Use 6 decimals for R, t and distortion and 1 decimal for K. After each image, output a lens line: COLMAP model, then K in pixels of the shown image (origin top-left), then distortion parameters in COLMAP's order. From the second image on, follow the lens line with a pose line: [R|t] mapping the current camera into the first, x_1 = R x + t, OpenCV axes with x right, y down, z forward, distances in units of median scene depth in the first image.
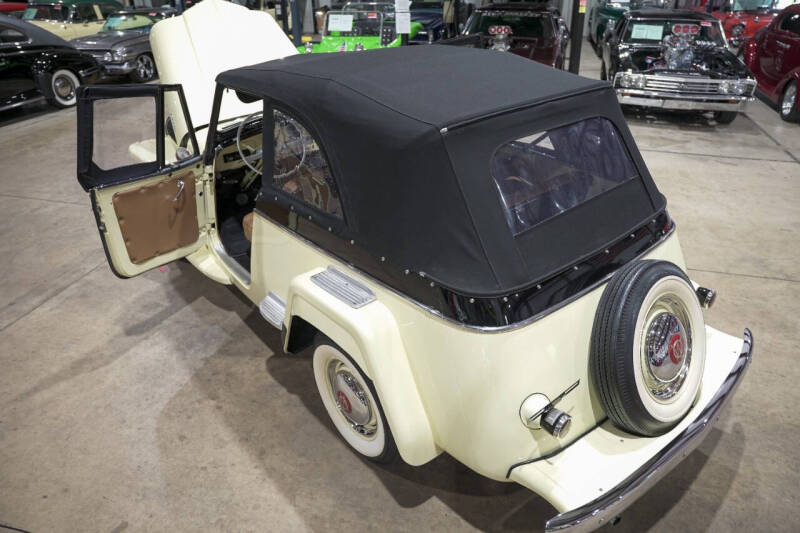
lens RADIAL K [[548.8, 0, 402.8], [0, 548.8, 265.1], [0, 0, 1]] dist [-0.132274, 0.108411]
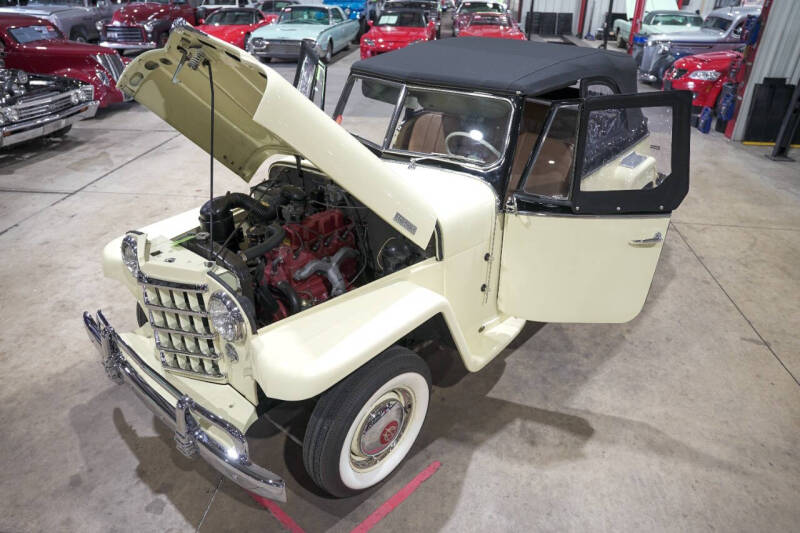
lens RADIAL K [[548.8, 0, 402.8], [0, 548.8, 265.1], [0, 0, 1]] dist [-0.132274, 0.108411]
pose [[-0.166563, -0.452343, 0.876152, -1.284441], [0.474945, 0.741889, 0.473316, -0.684527], [-0.864109, 0.494961, 0.091267, 1.279808]]
